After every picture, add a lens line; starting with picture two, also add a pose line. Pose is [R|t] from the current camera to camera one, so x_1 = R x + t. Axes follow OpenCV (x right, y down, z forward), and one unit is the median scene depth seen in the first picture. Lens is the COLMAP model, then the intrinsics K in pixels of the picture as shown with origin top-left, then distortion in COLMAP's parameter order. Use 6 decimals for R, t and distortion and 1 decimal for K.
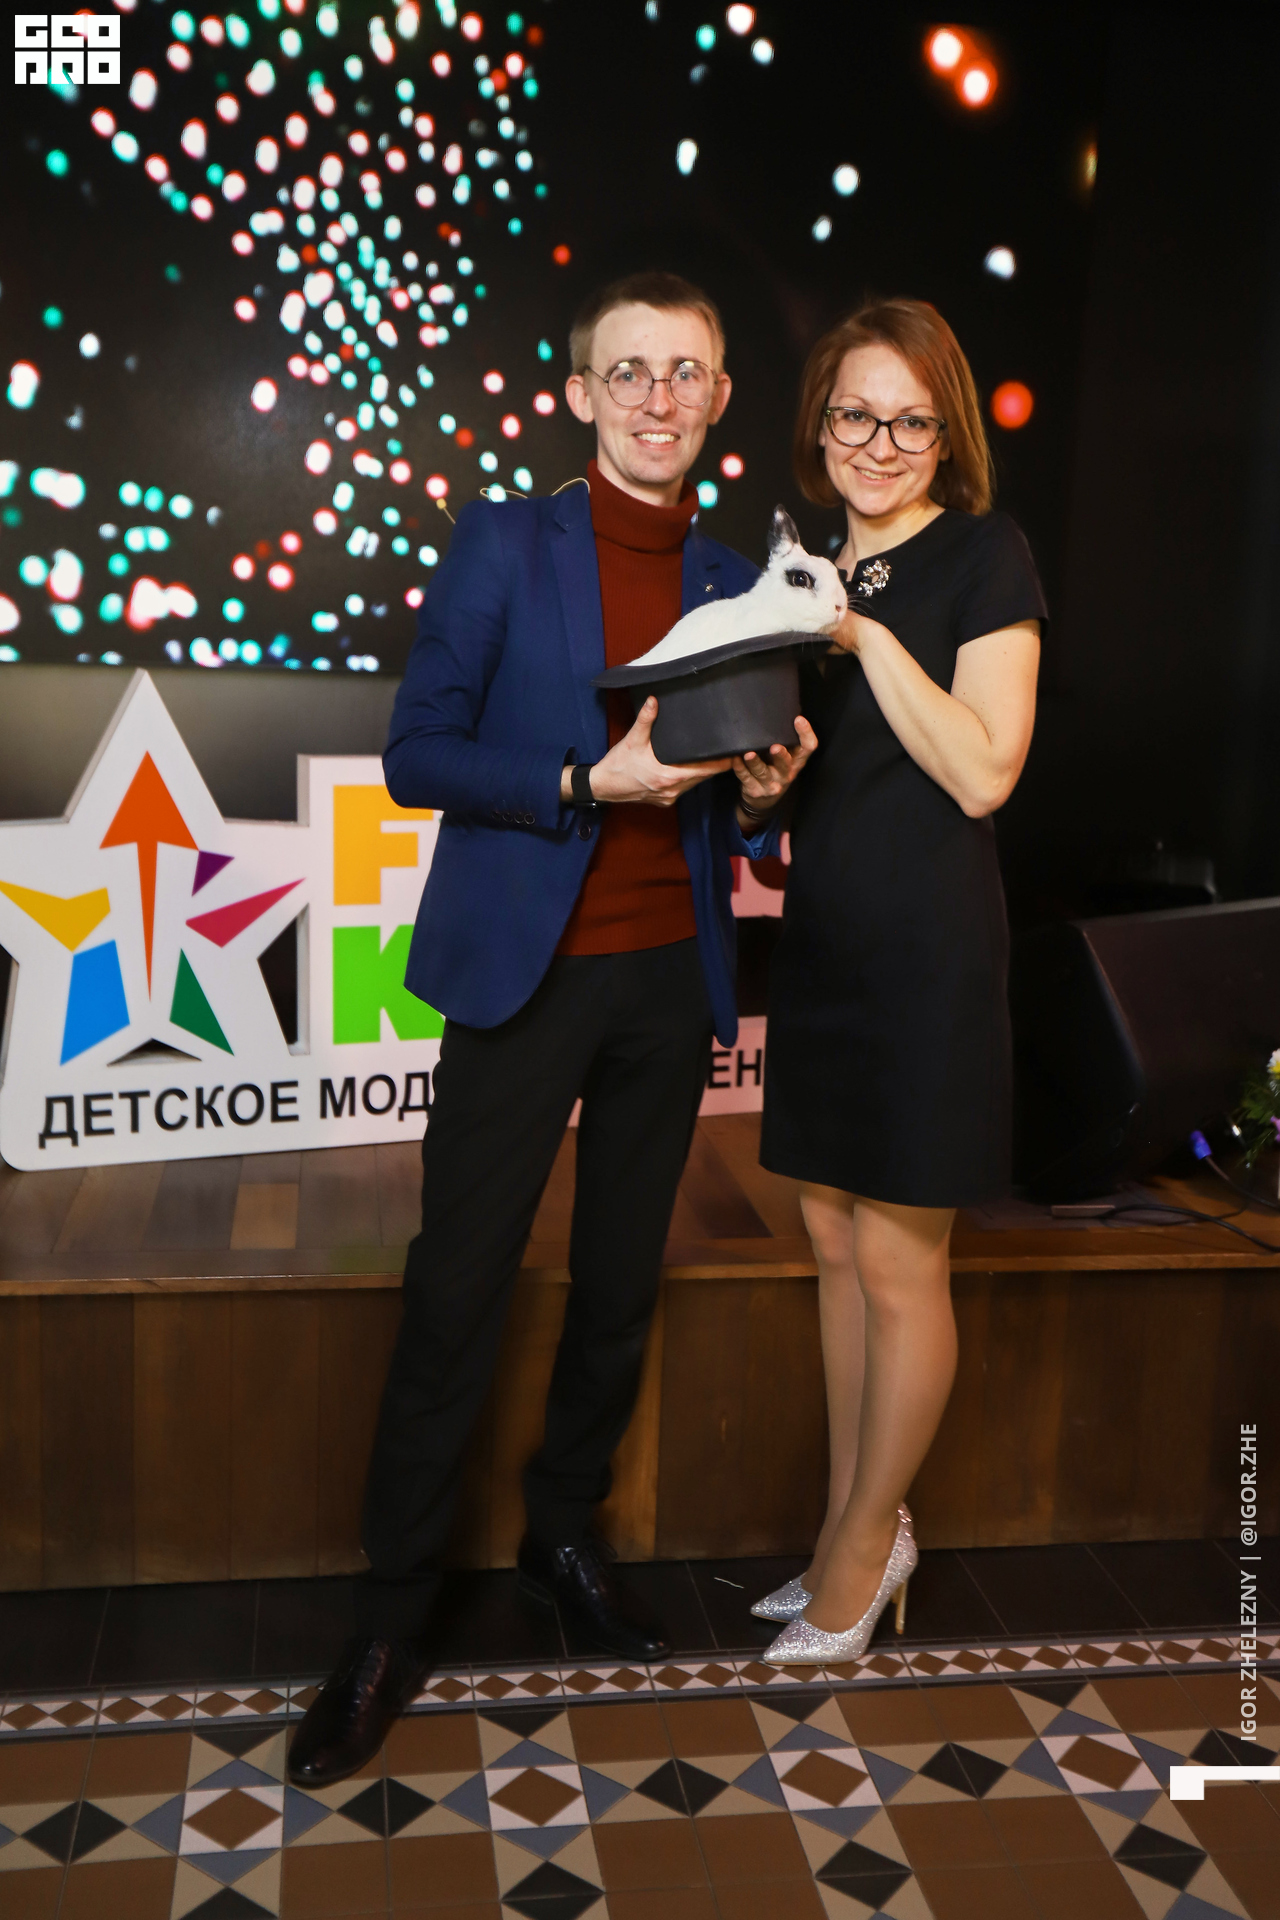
lens RADIAL K [[2022.2, 0, 662.1], [0, 2022.2, 949.5], [0, 0, 1]] dist [0.006502, 0.043583]
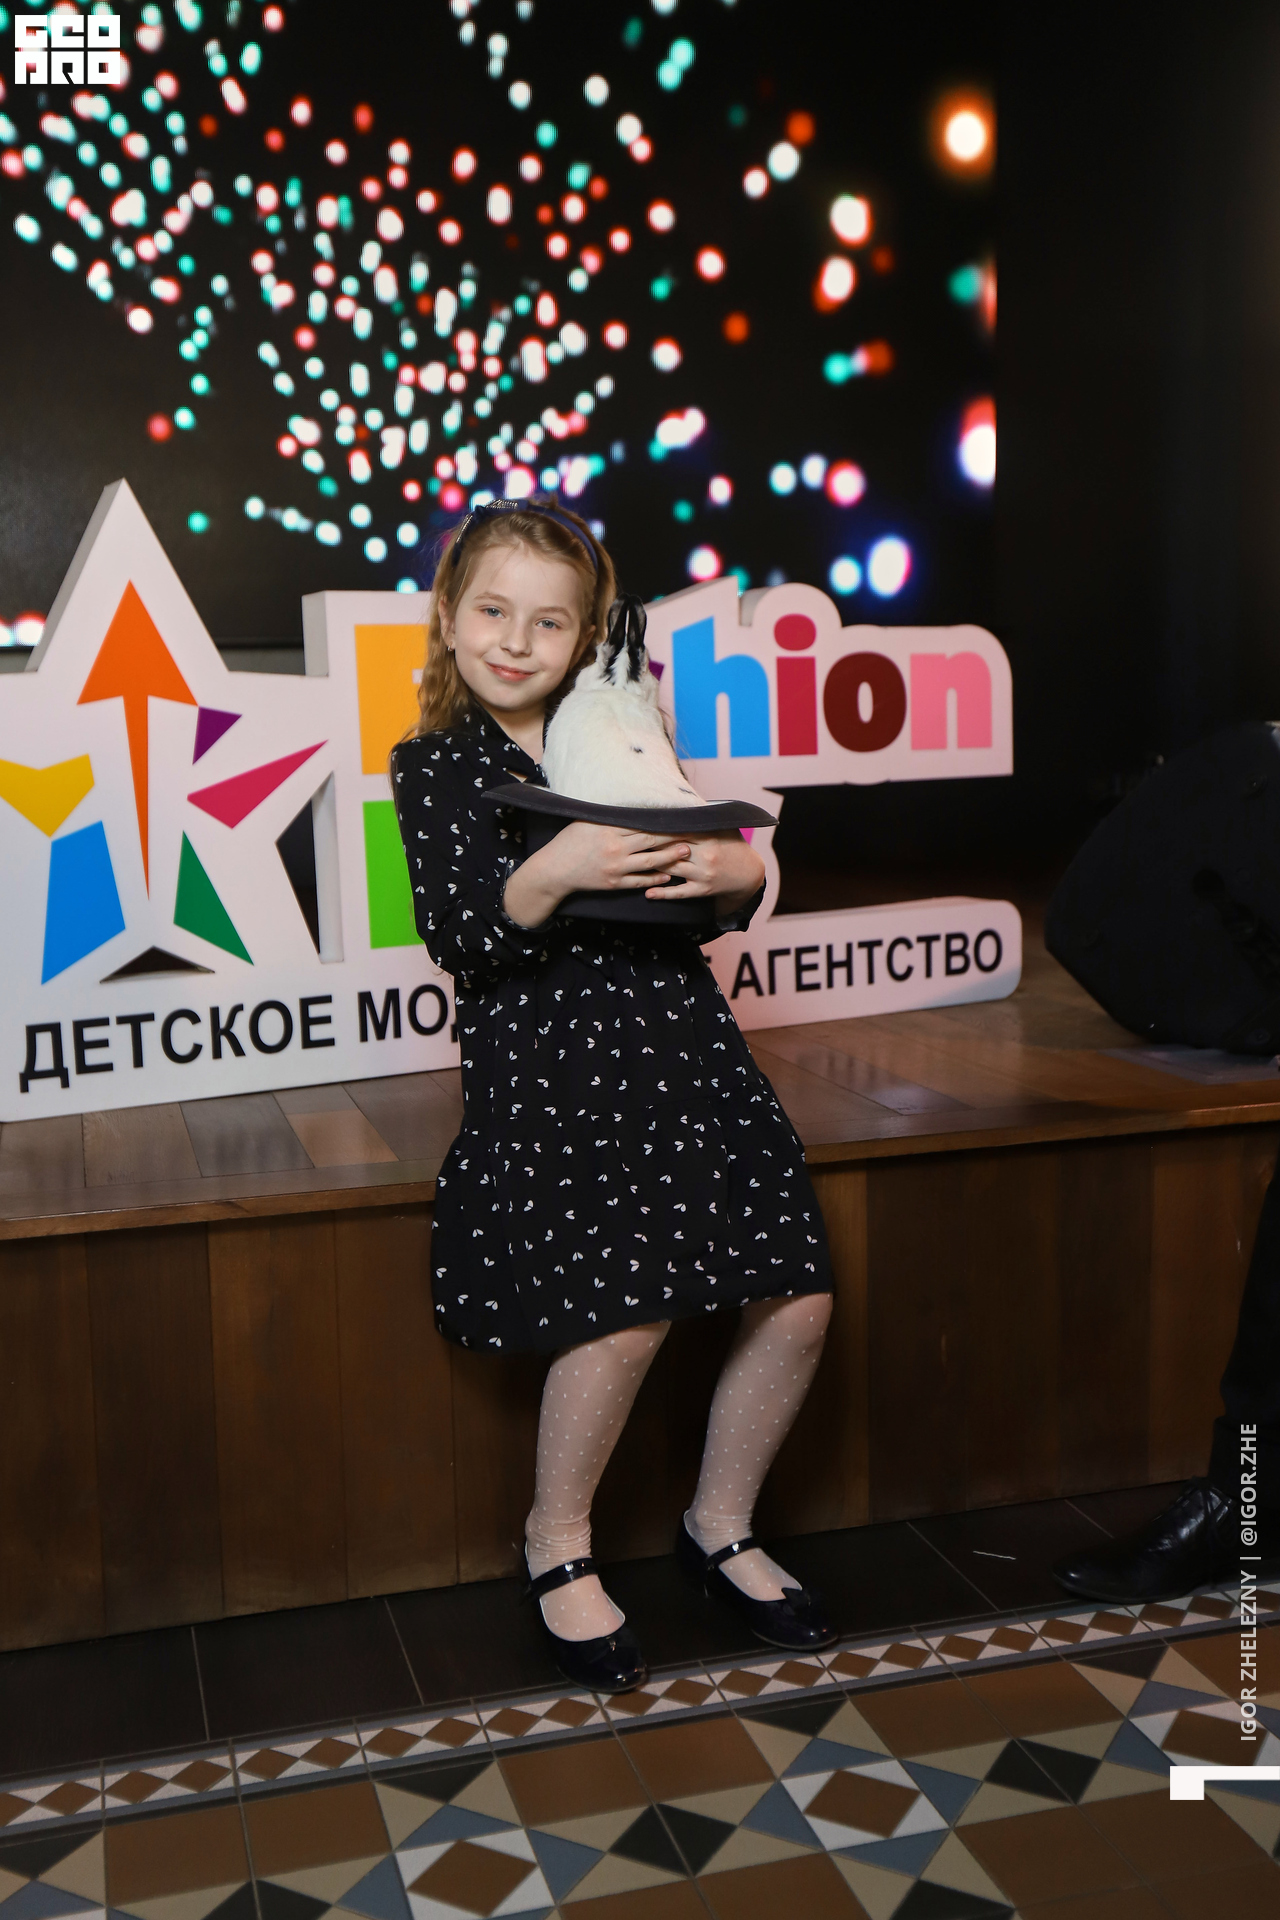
lens RADIAL K [[2044.9, 0, 640.0], [0, 2044.9, 960.0], [0, 0, 1]] dist [0.003993, 0.018690]
pose [[0.990784, -0.076170, 0.112003, -0.153559], [0.082526, 0.995166, -0.053243, 0.107895], [-0.107406, 0.061996, 0.992280, 0.183930]]
